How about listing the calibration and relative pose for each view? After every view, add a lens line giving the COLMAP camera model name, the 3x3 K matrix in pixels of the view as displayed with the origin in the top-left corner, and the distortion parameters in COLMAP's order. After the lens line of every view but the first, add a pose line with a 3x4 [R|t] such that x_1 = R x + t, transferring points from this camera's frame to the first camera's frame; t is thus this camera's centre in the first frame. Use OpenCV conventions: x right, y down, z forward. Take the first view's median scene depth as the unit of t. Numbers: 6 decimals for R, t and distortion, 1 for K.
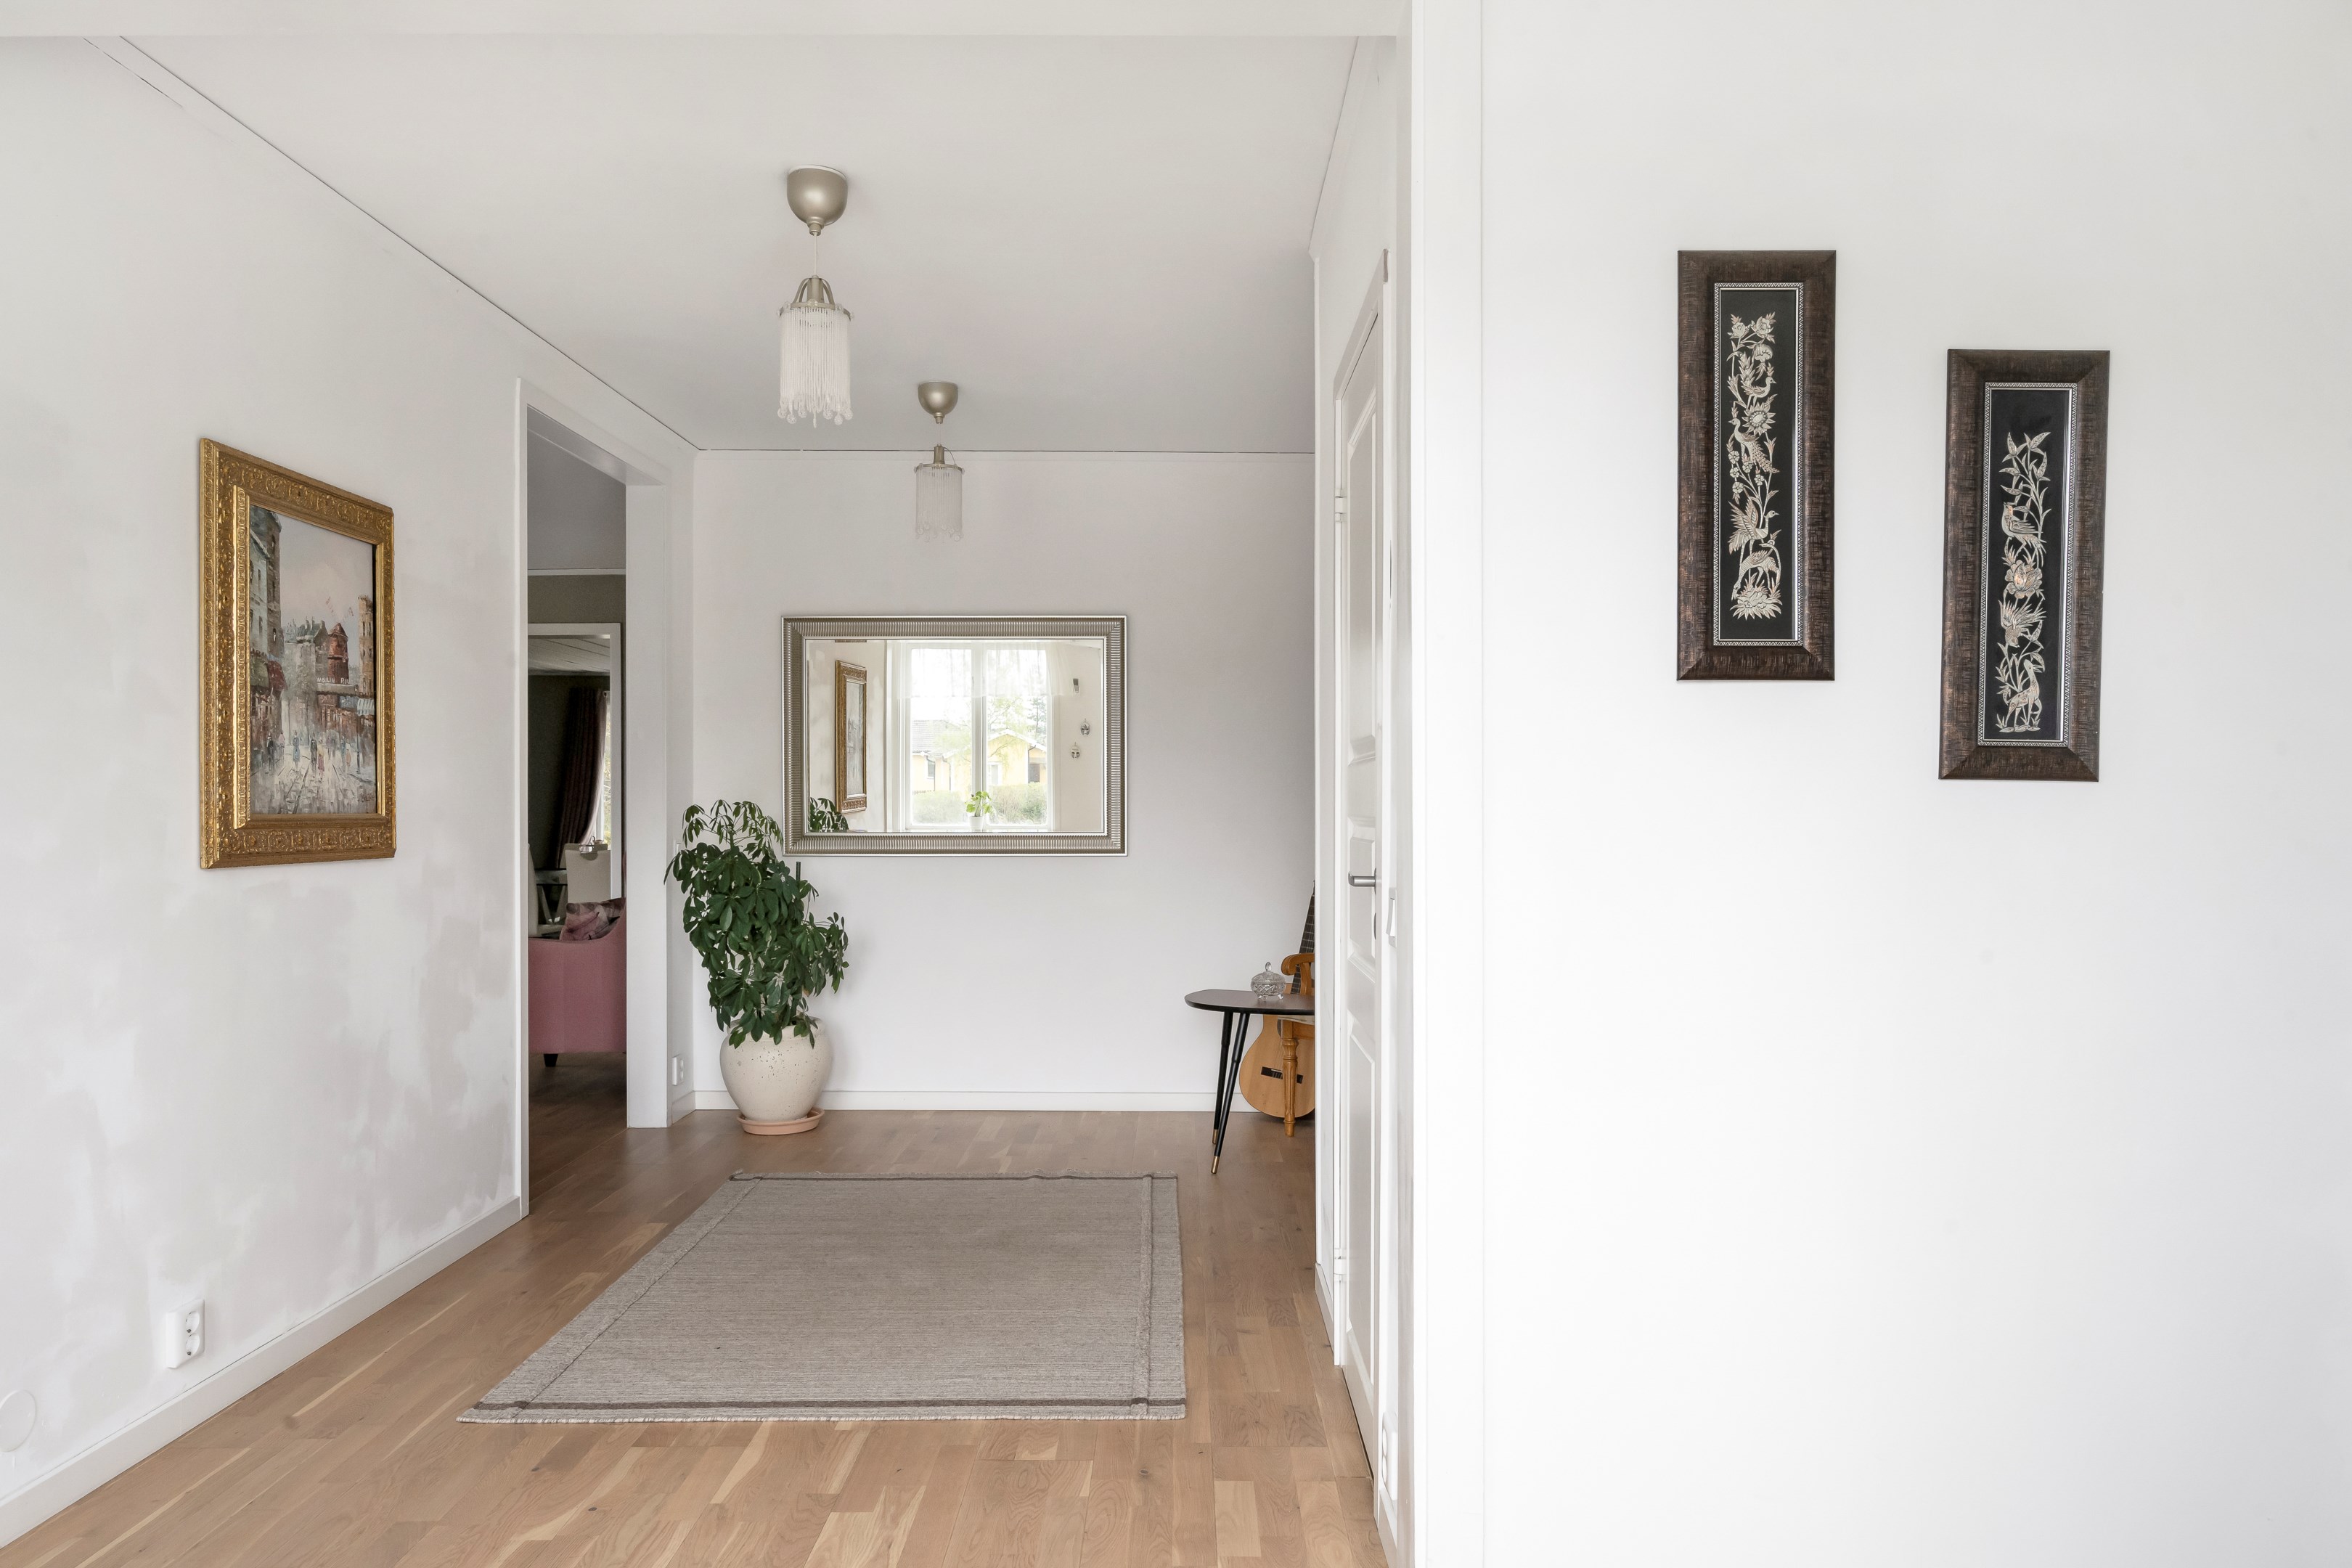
lens RADIAL K [[1445.2, 0, 1174.3], [0, 1445.2, 822.3], [0, 0, 1]] dist [0.001539, 0.000519]
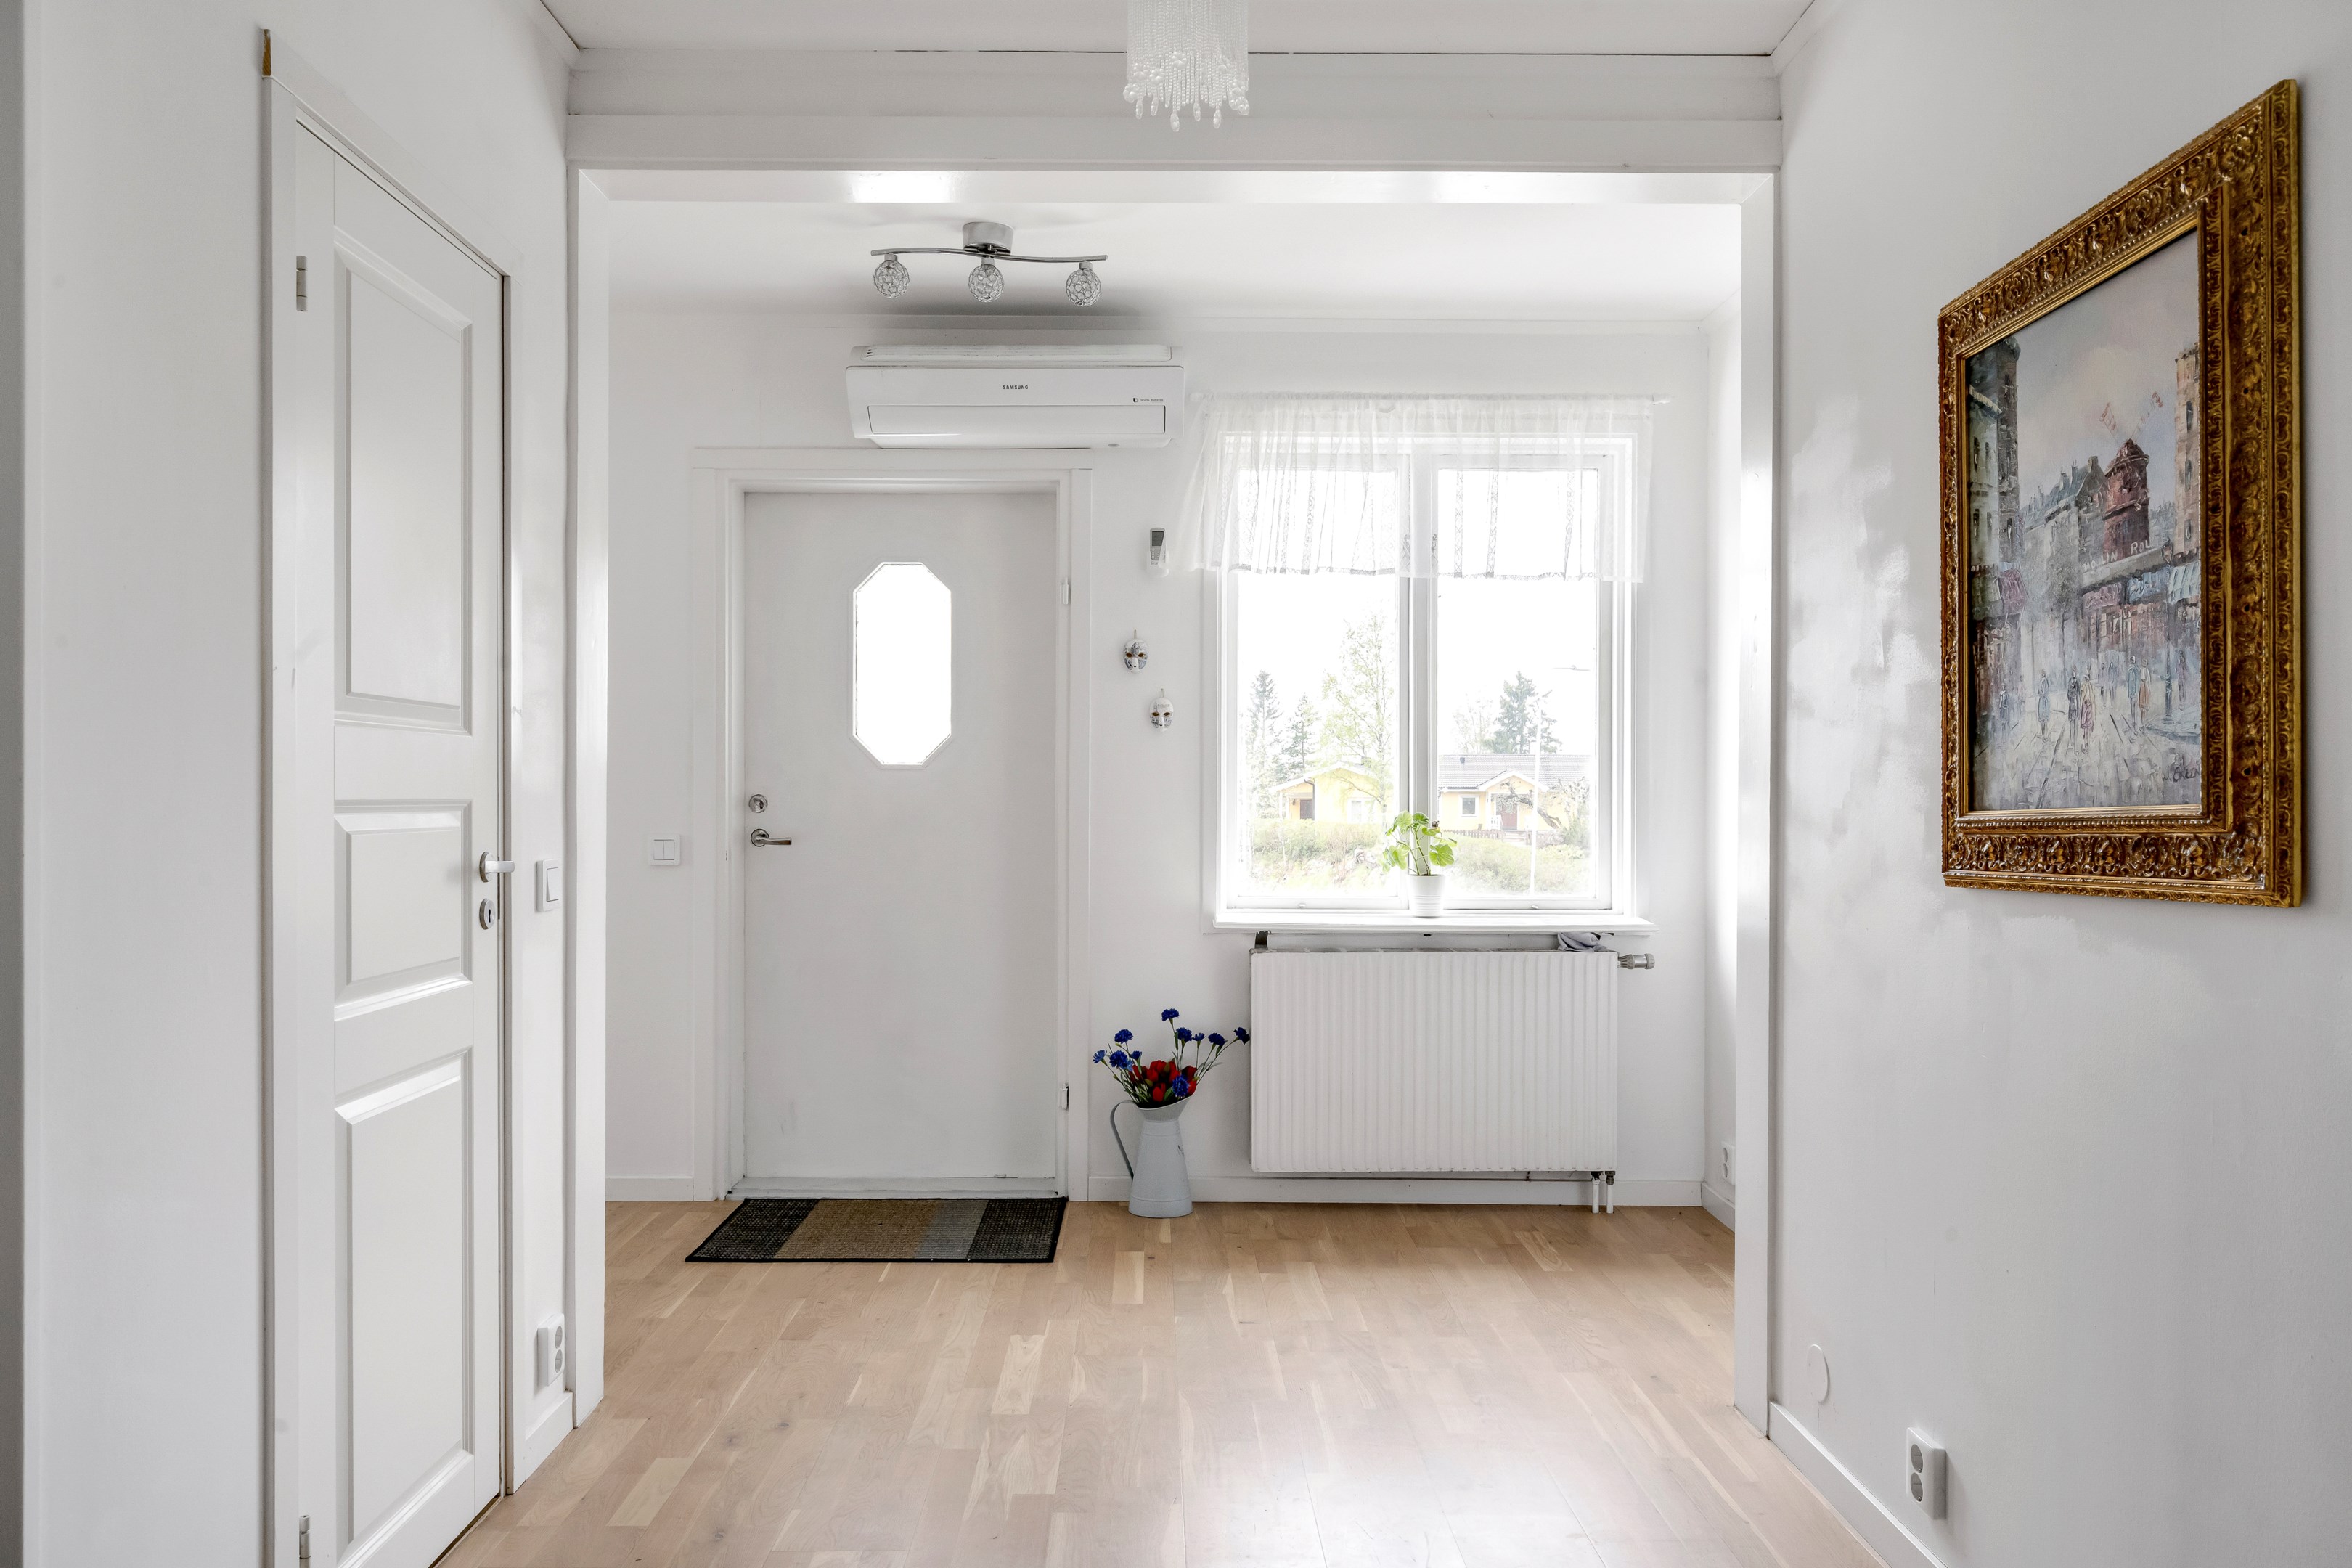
lens RADIAL K [[1445.2, 0, 1174.3], [0, 1445.2, 822.3], [0, 0, 1]] dist [0.001539, 0.000519]
pose [[-0.999919, -0.010610, -0.007030, -0.241243], [-0.010638, 0.999935, 0.004001, 0.000983], [0.006988, 0.004076, -0.999967, 1.566157]]
